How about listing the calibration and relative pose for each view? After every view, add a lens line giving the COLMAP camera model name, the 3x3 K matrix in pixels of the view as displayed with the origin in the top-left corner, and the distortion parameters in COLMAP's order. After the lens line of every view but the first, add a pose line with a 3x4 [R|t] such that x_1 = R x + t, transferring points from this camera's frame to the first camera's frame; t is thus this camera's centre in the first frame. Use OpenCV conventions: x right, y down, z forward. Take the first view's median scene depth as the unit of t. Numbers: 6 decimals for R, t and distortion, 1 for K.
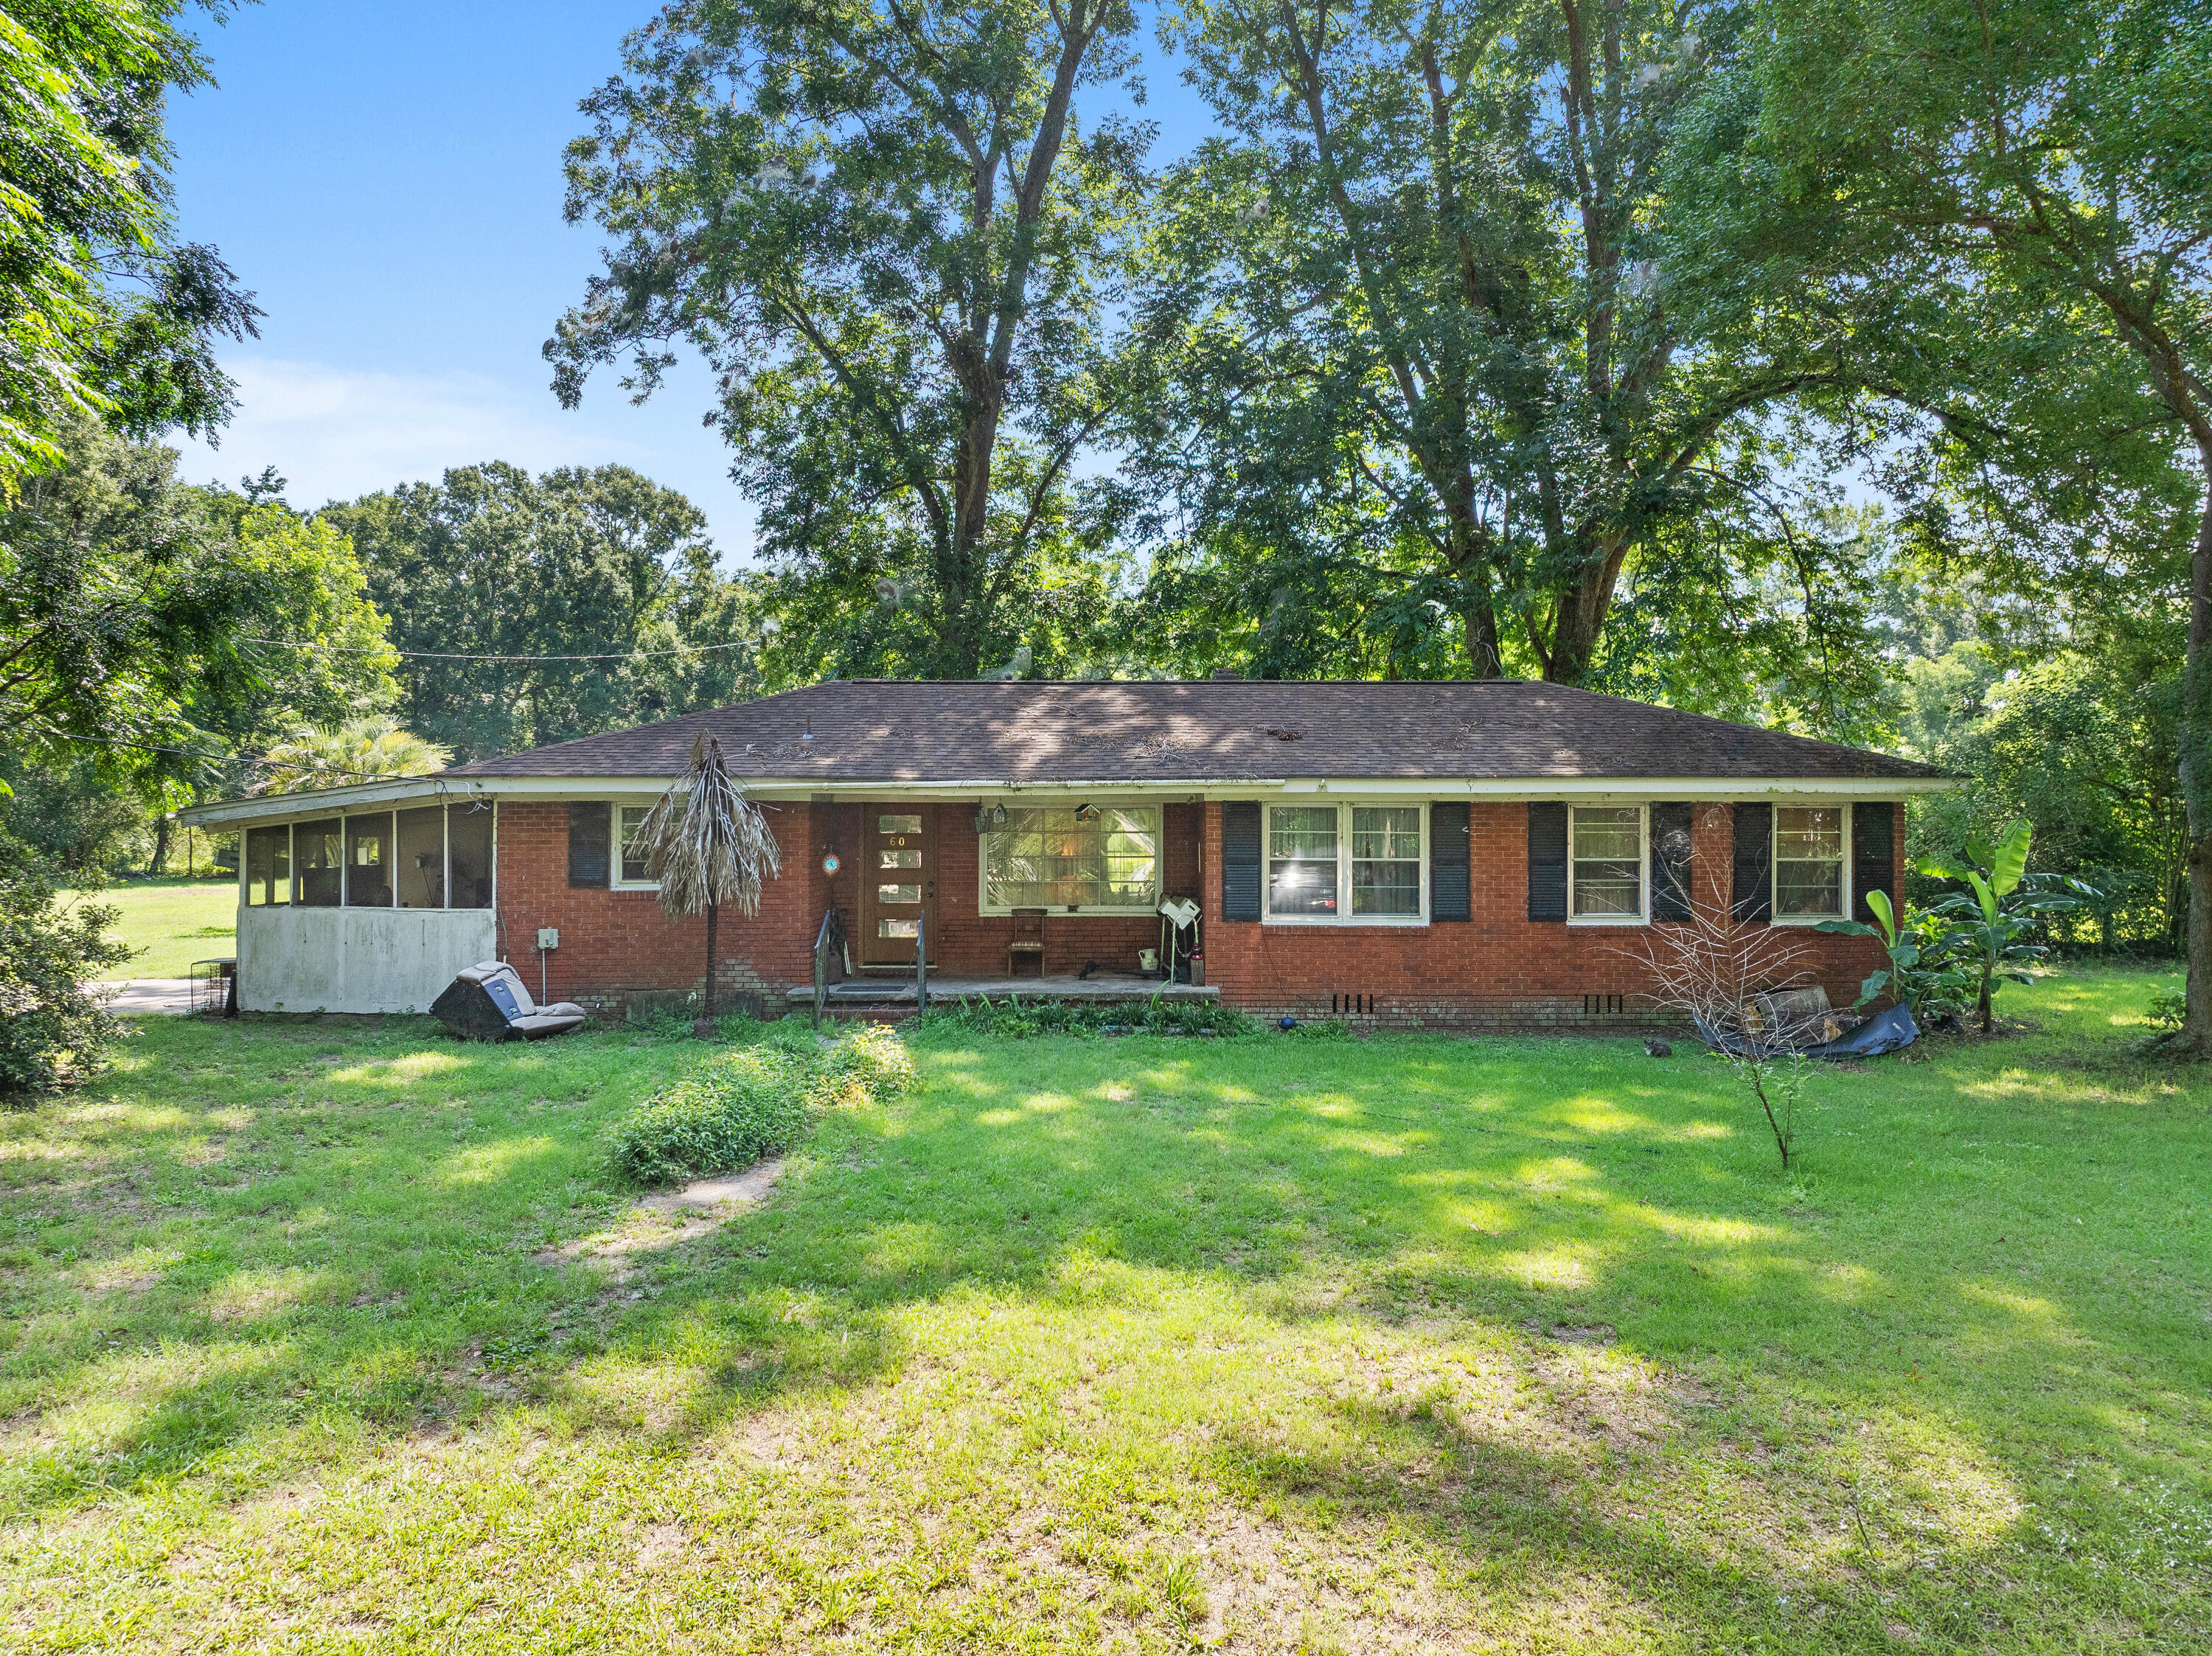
lens RADIAL K [[1558.9, 0, 1106.0], [0, 1558.9, 828.0], [0, 0, 1]] dist [0.001745, -0.077388]
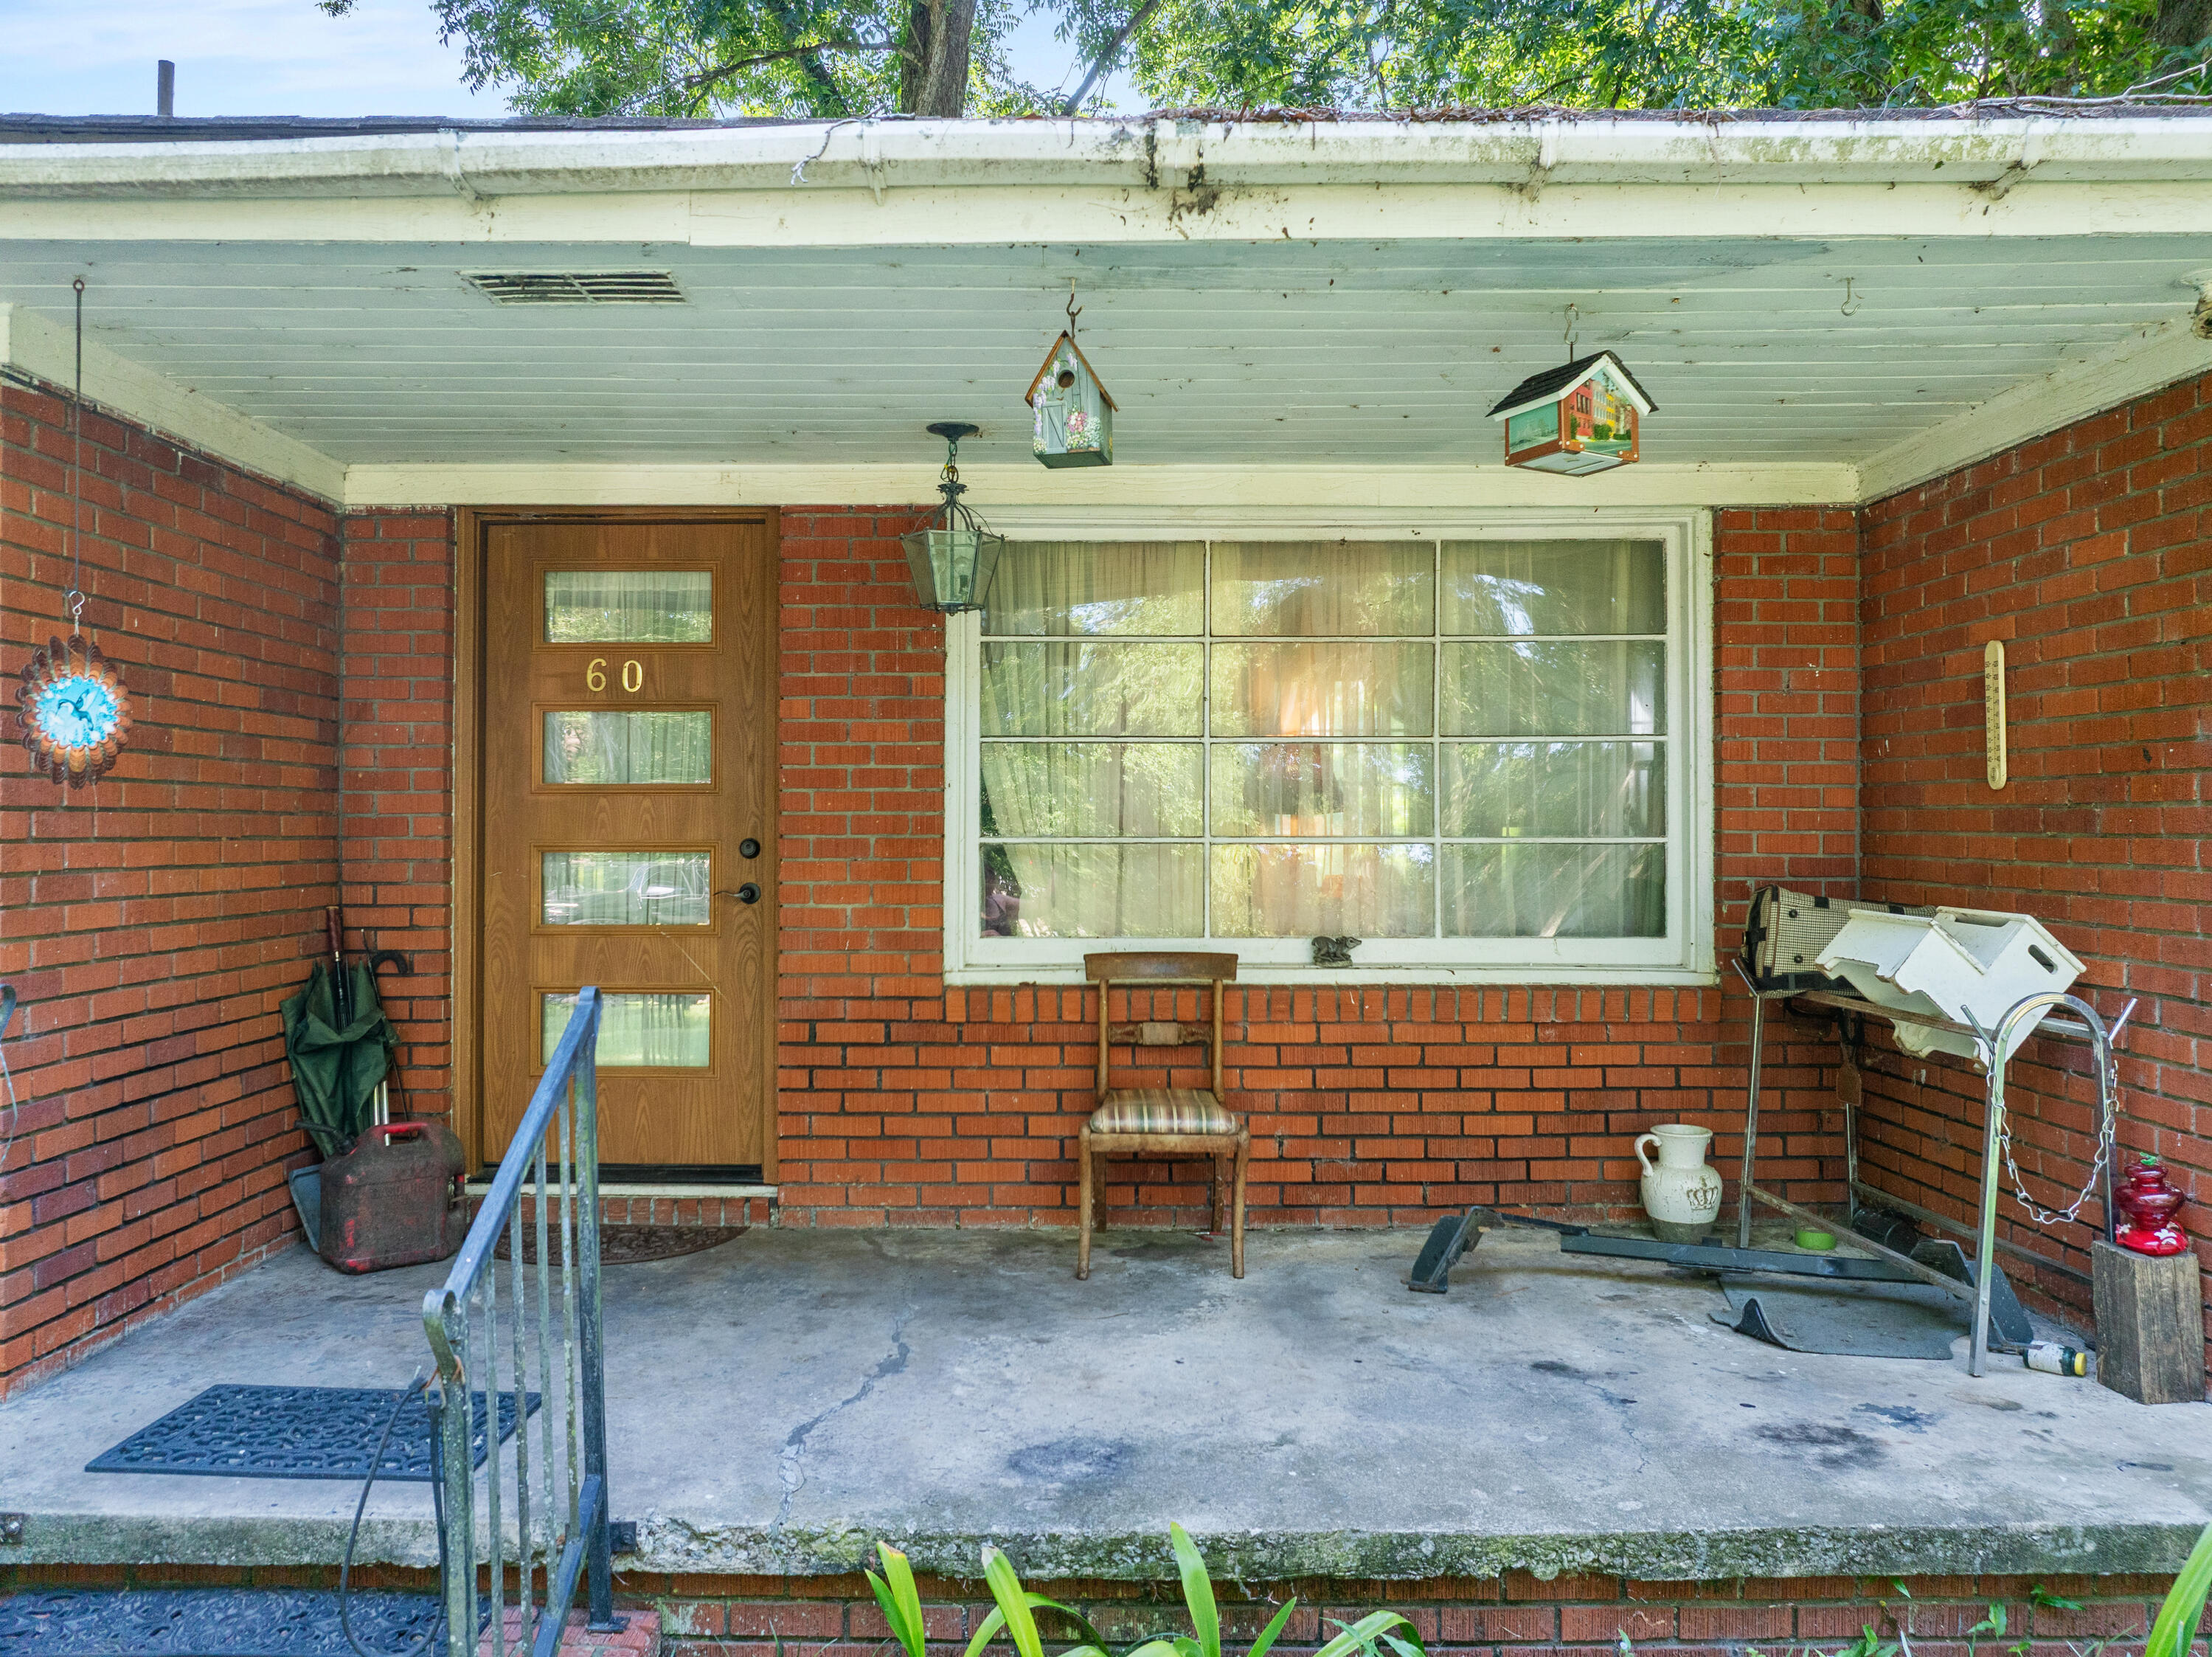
lens RADIAL K [[1559.1, 0, 1106.0], [0, 1559.1, 828.5], [0, 0, 1]] dist [0.001745, -0.077388]
pose [[0.999939, 0.001252, 0.010955, -0.059783], [-0.001254, 0.999999, 0.000209, 0.033033], [-0.010954, -0.000222, 0.999940, 0.762361]]
